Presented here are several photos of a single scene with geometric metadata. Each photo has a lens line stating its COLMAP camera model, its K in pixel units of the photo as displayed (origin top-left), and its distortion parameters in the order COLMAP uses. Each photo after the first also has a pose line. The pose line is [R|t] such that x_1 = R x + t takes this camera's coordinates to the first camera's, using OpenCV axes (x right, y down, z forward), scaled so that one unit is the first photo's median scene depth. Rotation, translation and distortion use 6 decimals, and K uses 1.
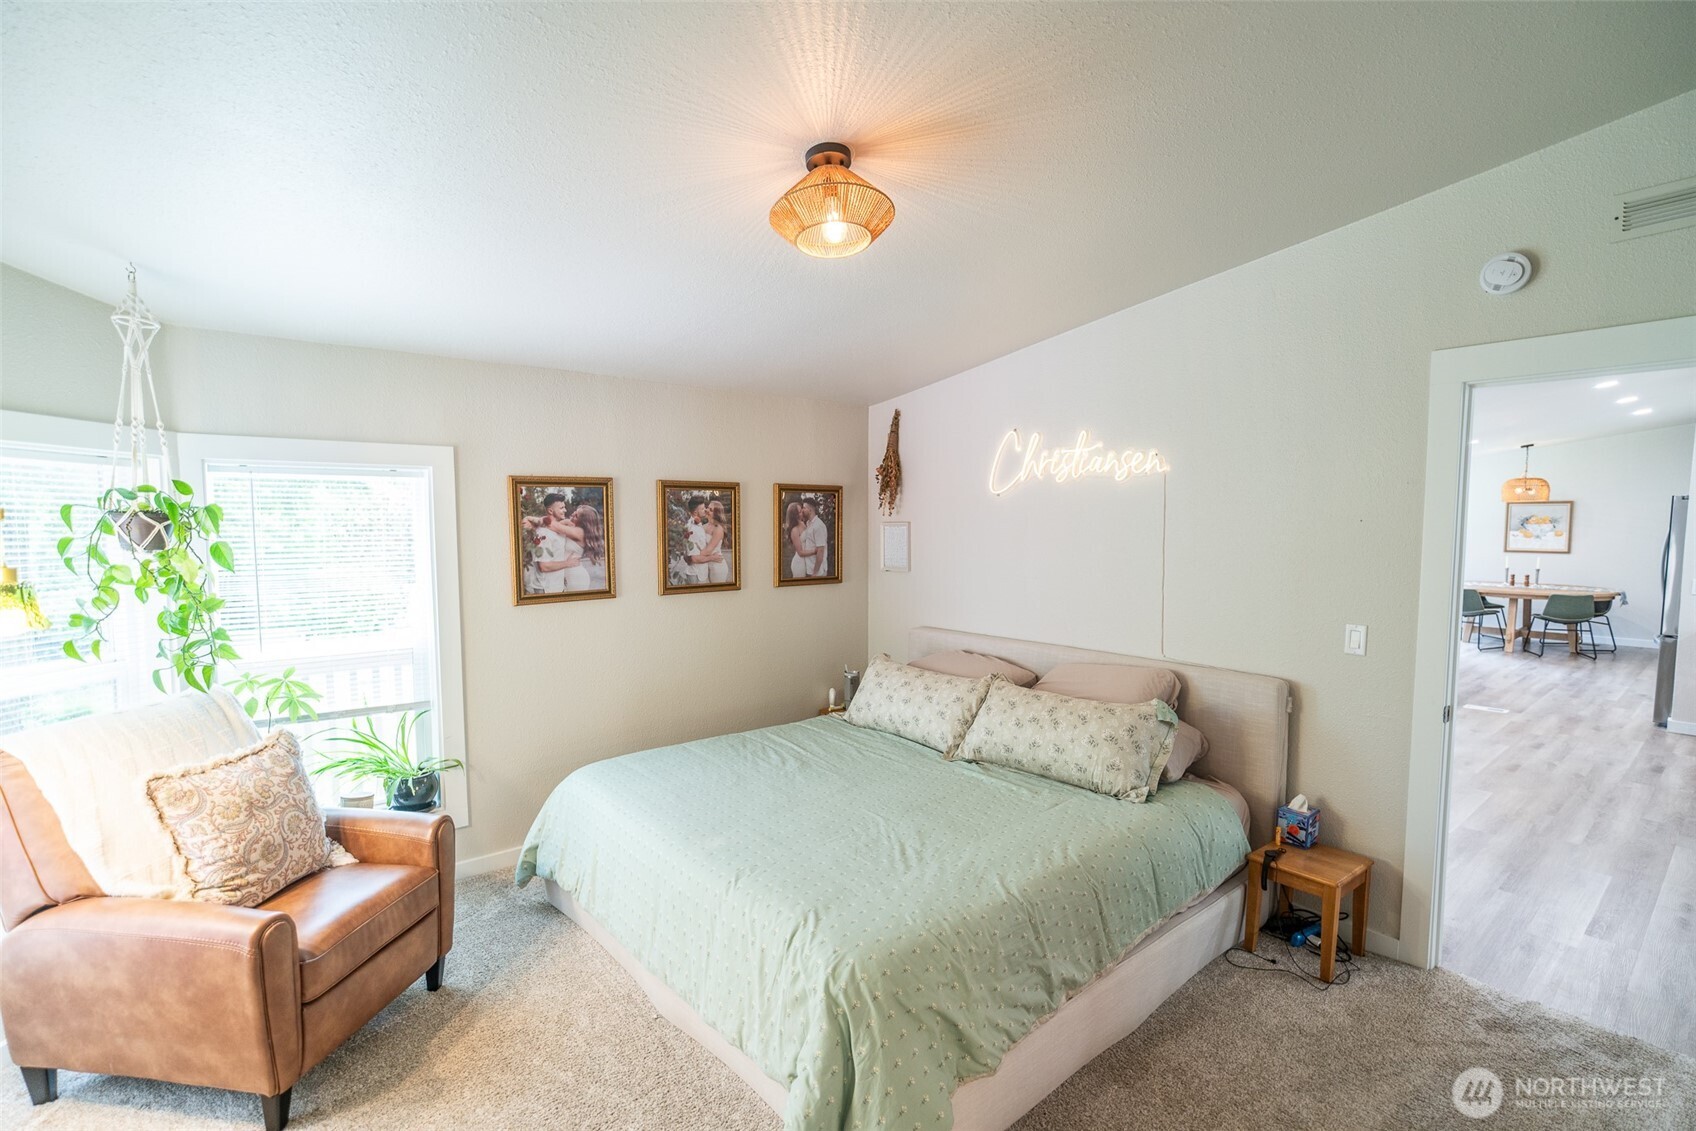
lens RADIAL K [[789.9, 0, 847.1], [0, 789.9, 577.2], [0, 0, 1]] dist [-0.018420, 0.006694]
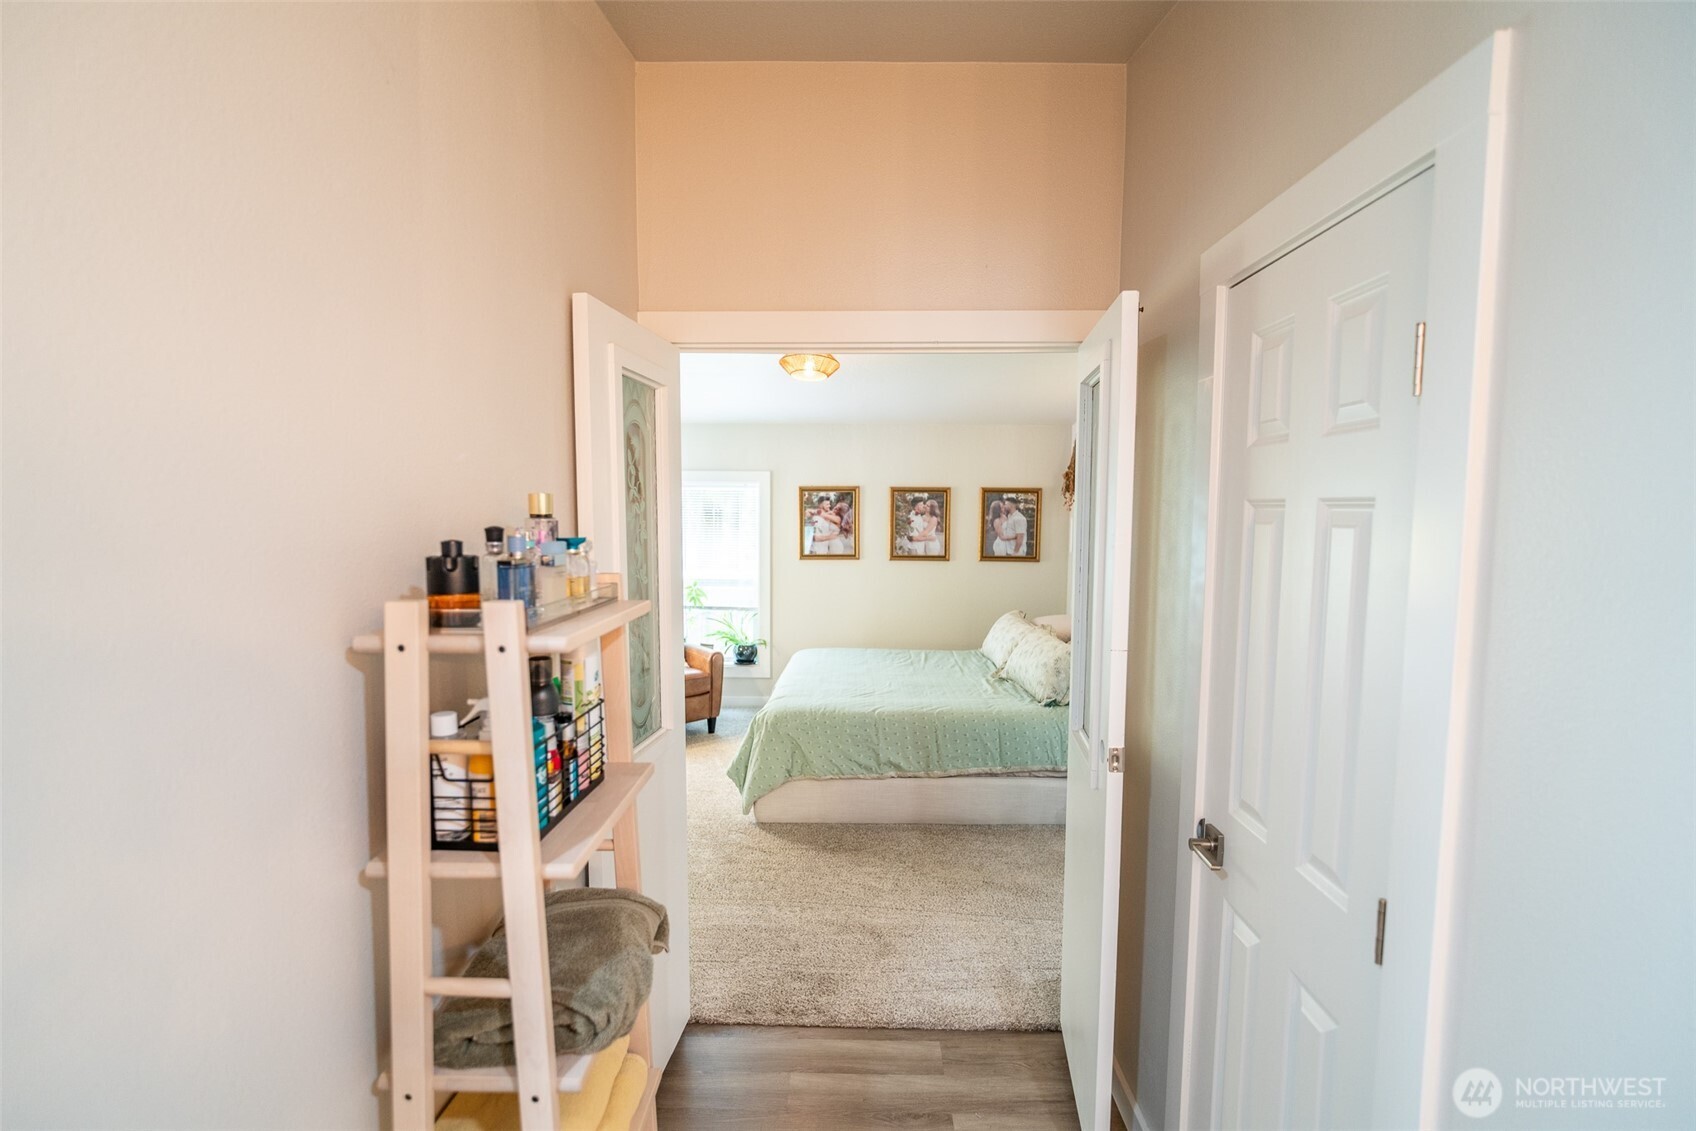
lens RADIAL K [[806.3, 0, 845.6], [0, 806.3, 580.8], [0, 0, 1]] dist [-0.006008, 0.000452]
pose [[0.754105, 0.063504, -0.653676, 0.816610], [-0.058516, 0.997852, 0.029435, 0.023419], [0.654142, 0.016053, 0.756202, -0.291267]]
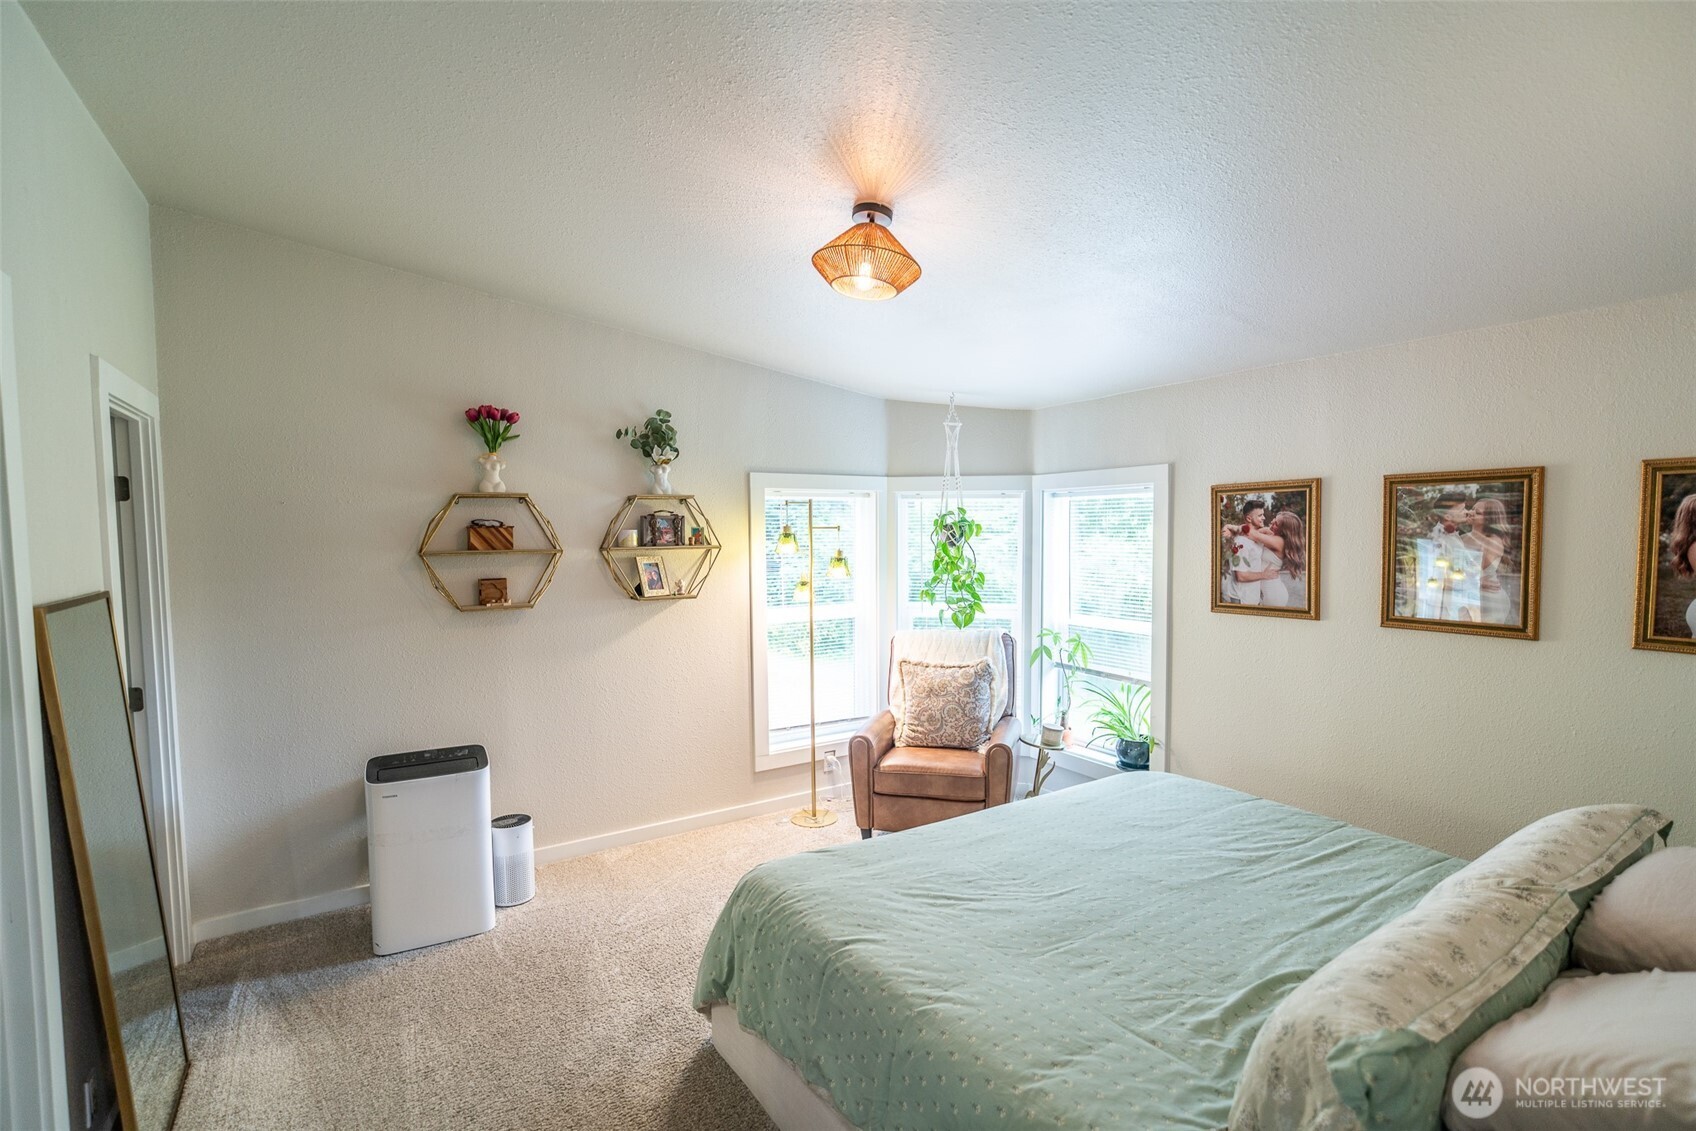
lens RADIAL K [[789.9, 0, 847.1], [0, 789.9, 577.2], [0, 0, 1]] dist [-0.018420, 0.006694]
pose [[-0.142505, 0.059649, -0.987995, 0.632994], [-0.064668, 0.995489, 0.069429, -0.047723], [0.987679, 0.073785, -0.138005, 0.648416]]
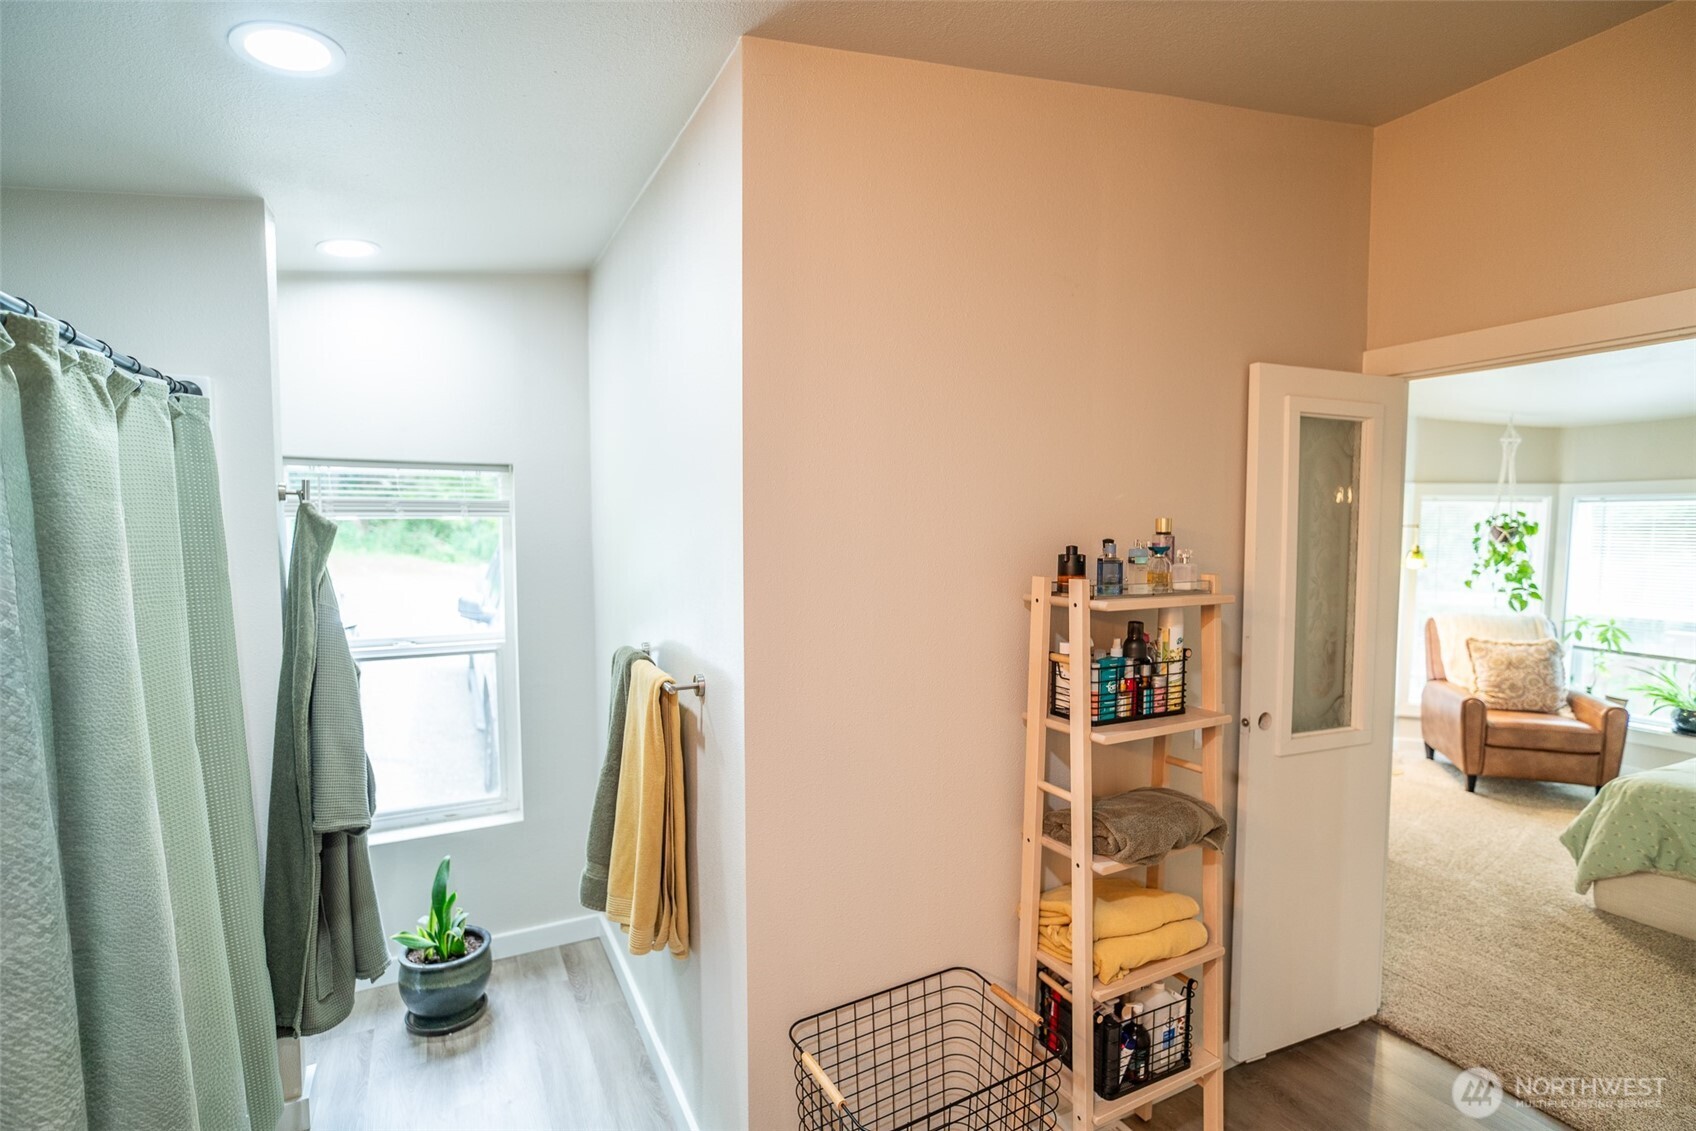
lens RADIAL K [[789.9, 0, 847.1], [0, 789.9, 577.2], [0, 0, 1]] dist [-0.018420, 0.006694]
pose [[-0.220477, 0.062072, -0.973415, 1.051115], [-0.077673, 0.993686, 0.080958, 0.015935], [0.972295, 0.093457, -0.214264, -0.196971]]
